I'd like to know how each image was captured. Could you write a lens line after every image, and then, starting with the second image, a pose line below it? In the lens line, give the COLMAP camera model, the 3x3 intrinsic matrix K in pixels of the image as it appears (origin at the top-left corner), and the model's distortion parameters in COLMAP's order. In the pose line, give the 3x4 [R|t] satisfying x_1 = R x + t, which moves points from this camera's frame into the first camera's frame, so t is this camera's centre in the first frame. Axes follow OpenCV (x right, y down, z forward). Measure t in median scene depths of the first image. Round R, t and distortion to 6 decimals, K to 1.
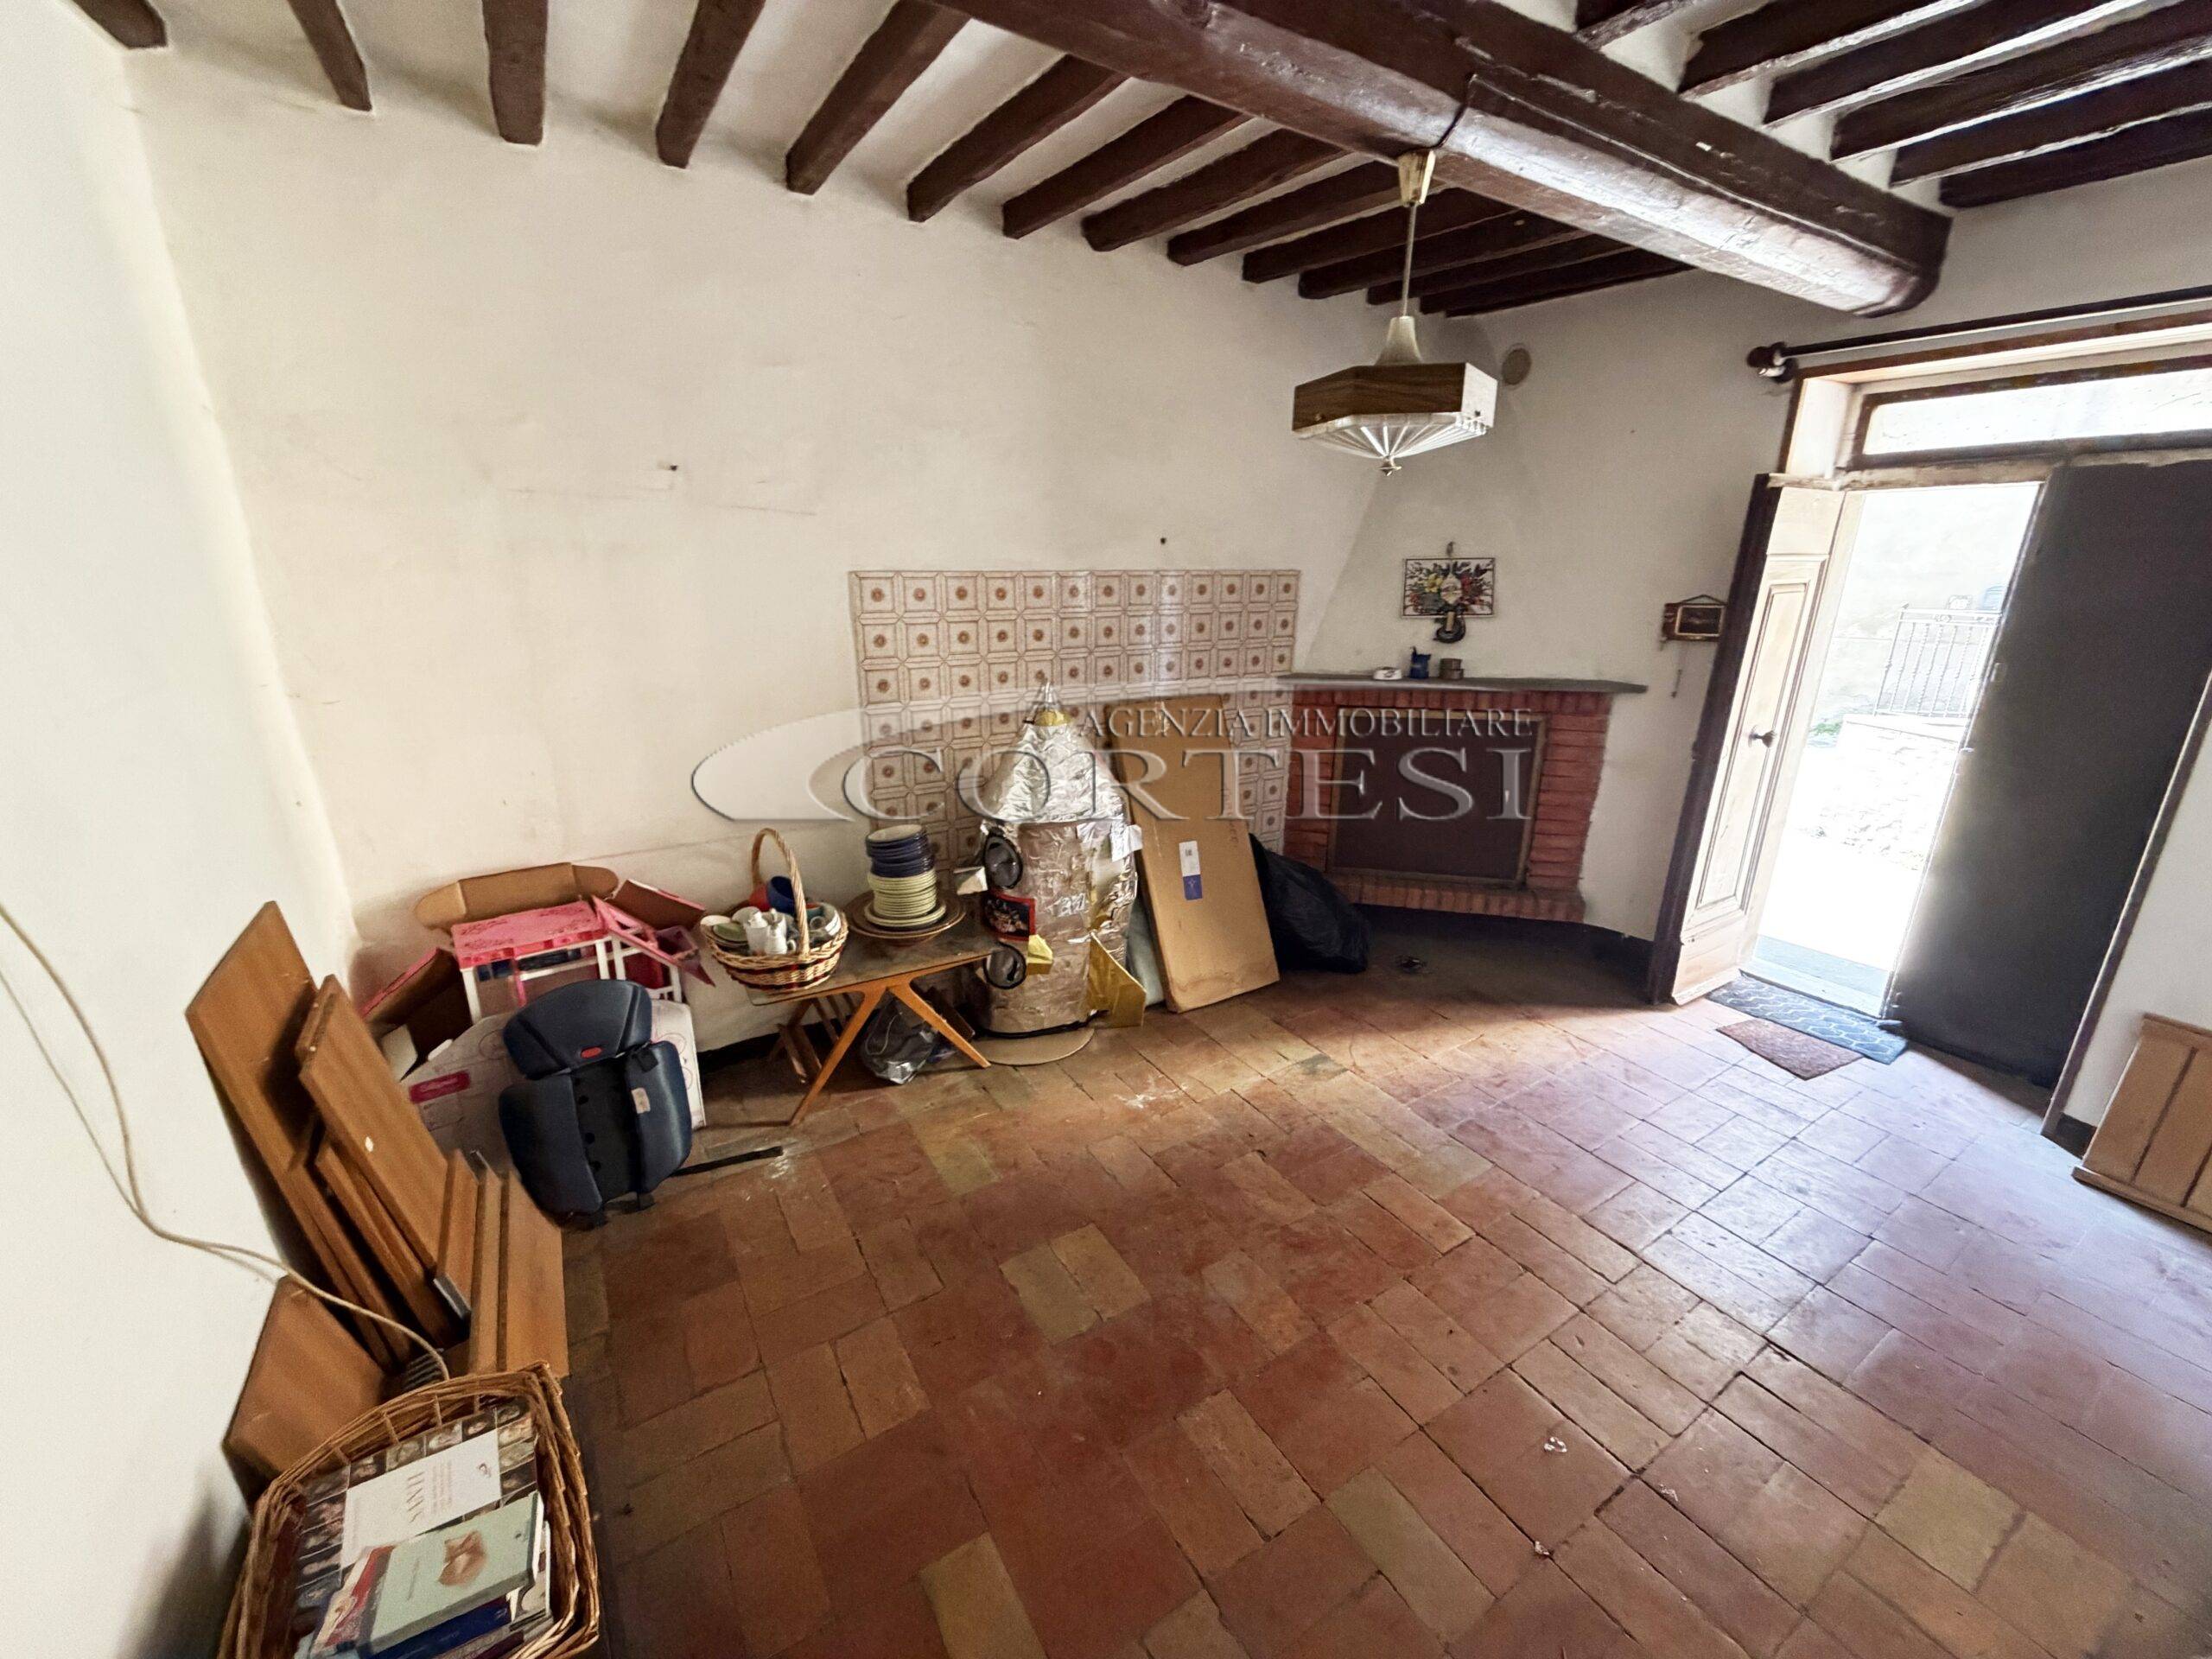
lens RADIAL K [[878.9, 0, 1102.0], [0, 878.9, 832.4], [0, 0, 1]] dist [0.000050, -0.000346]
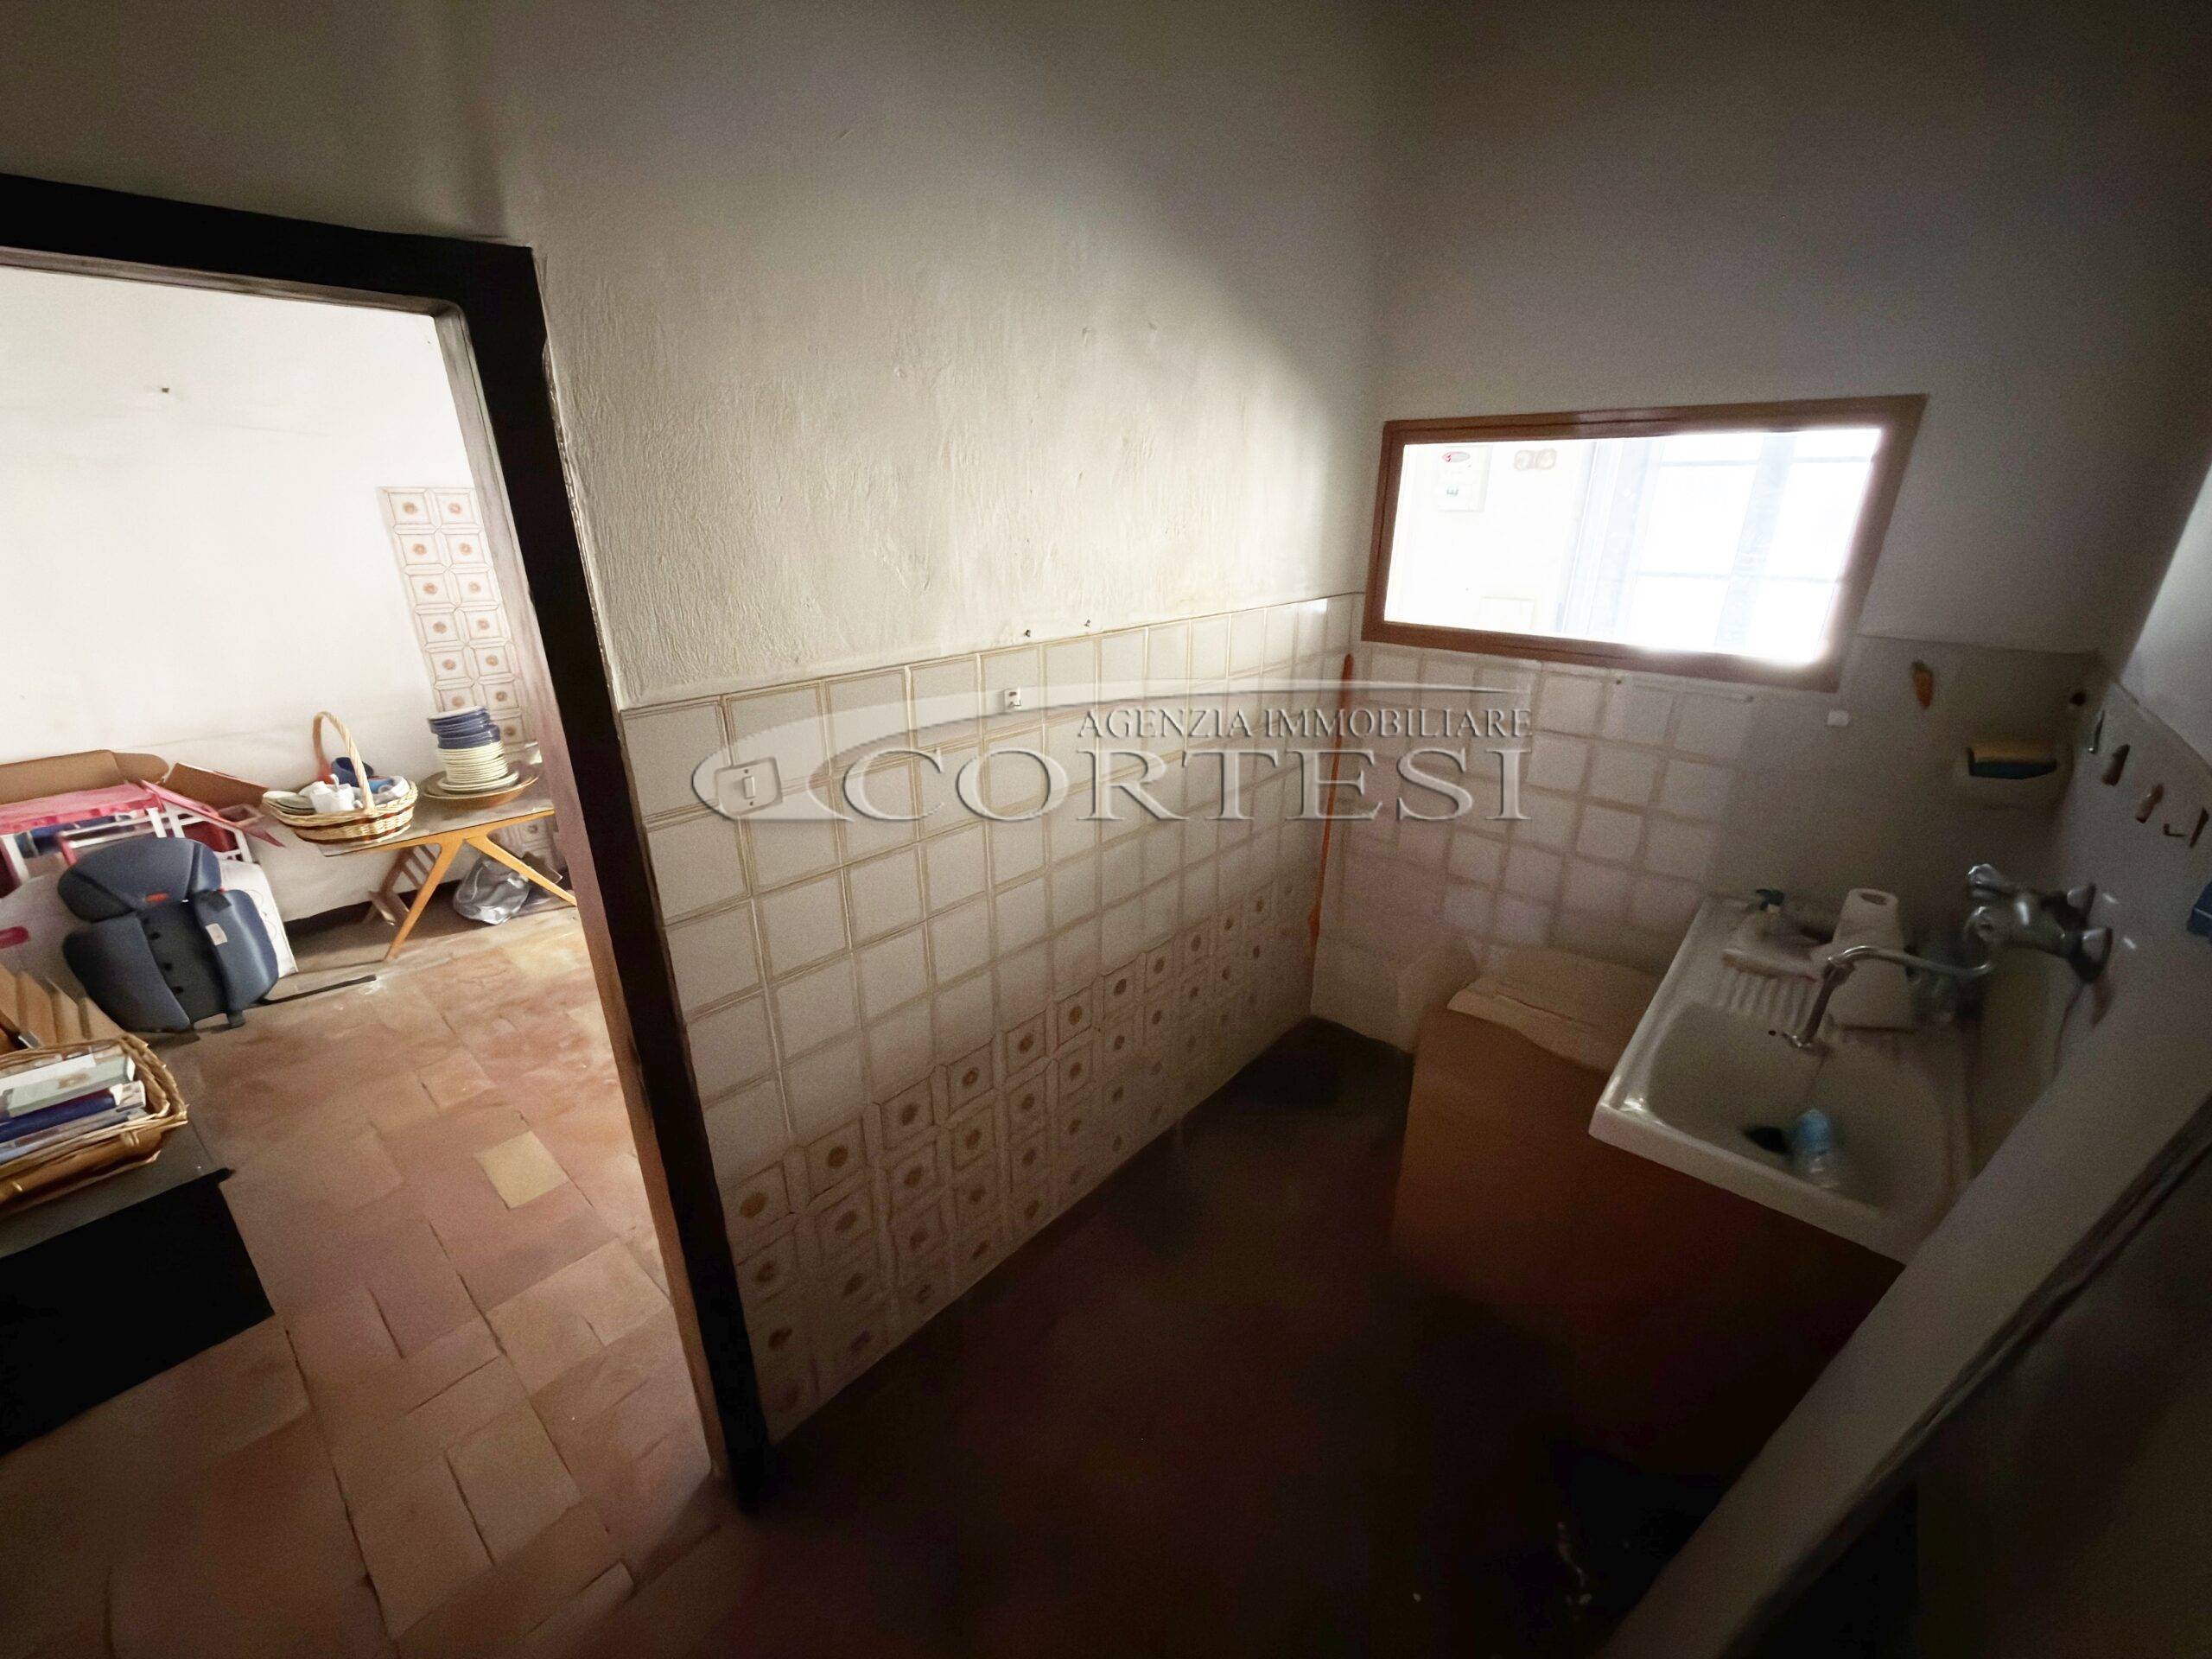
lens RADIAL K [[885.6, 0, 1110.2], [0, 885.6, 832.1], [0, 0, 1]] dist [0.000331, 0.000209]
pose [[0.954135, -0.110418, 0.278269, 0.276560], [0.094469, 0.993055, 0.070130, 0.173604], [-0.284080, -0.040626, 0.957940, -0.434102]]
